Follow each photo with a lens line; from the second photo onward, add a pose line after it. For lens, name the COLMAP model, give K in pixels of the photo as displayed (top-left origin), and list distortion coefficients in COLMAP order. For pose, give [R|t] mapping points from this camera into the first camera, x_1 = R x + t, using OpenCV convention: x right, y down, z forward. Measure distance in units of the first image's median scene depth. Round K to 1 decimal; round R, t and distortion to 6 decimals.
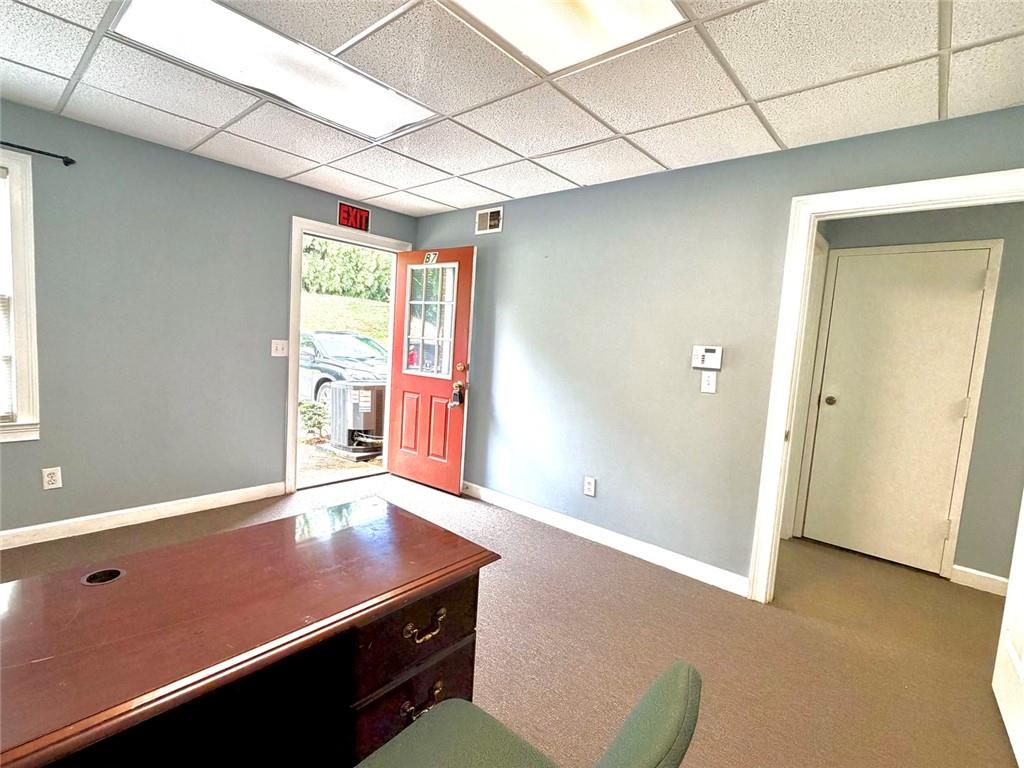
lens RADIAL K [[490.6, 0, 512.0], [0, 490.6, 389.6], [0, 0, 1]] dist [0.012112, -0.000059]
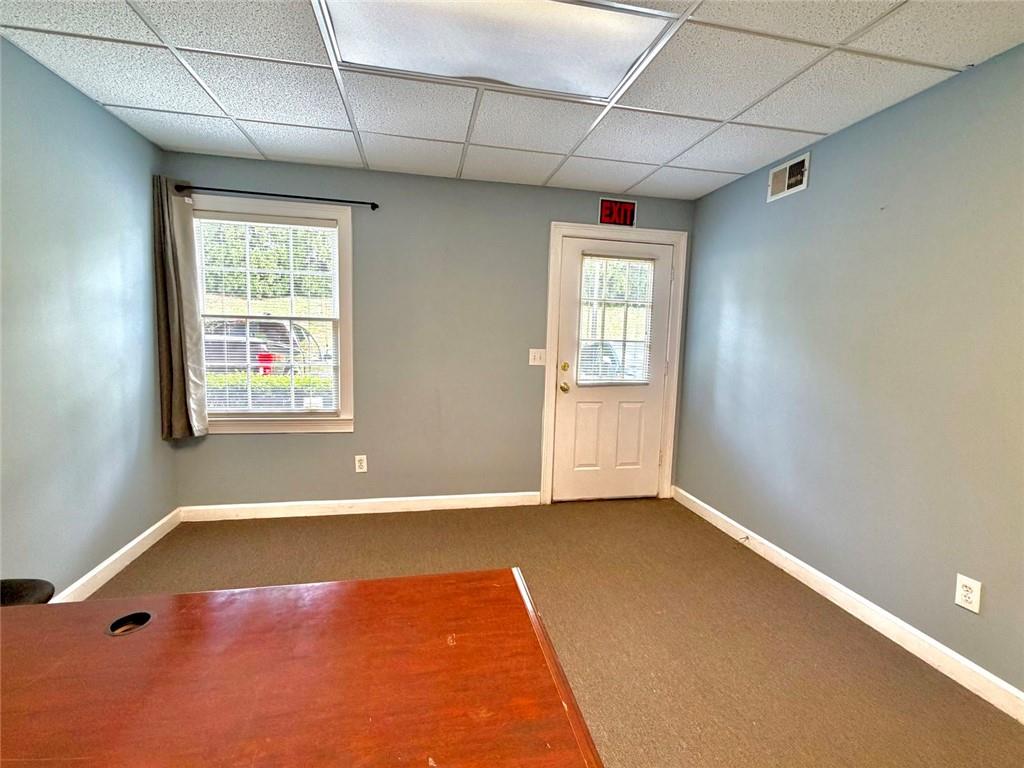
lens RADIAL K [[458.2, 0, 514.1], [0, 458.2, 386.1], [0, 0, 1]] dist [0.001792, 0.000153]
pose [[0.796010, 0.025250, -0.604756, 0.051711], [-0.039072, 0.999189, -0.009709, -0.015209], [0.604021, 0.031357, 0.796352, 0.236863]]
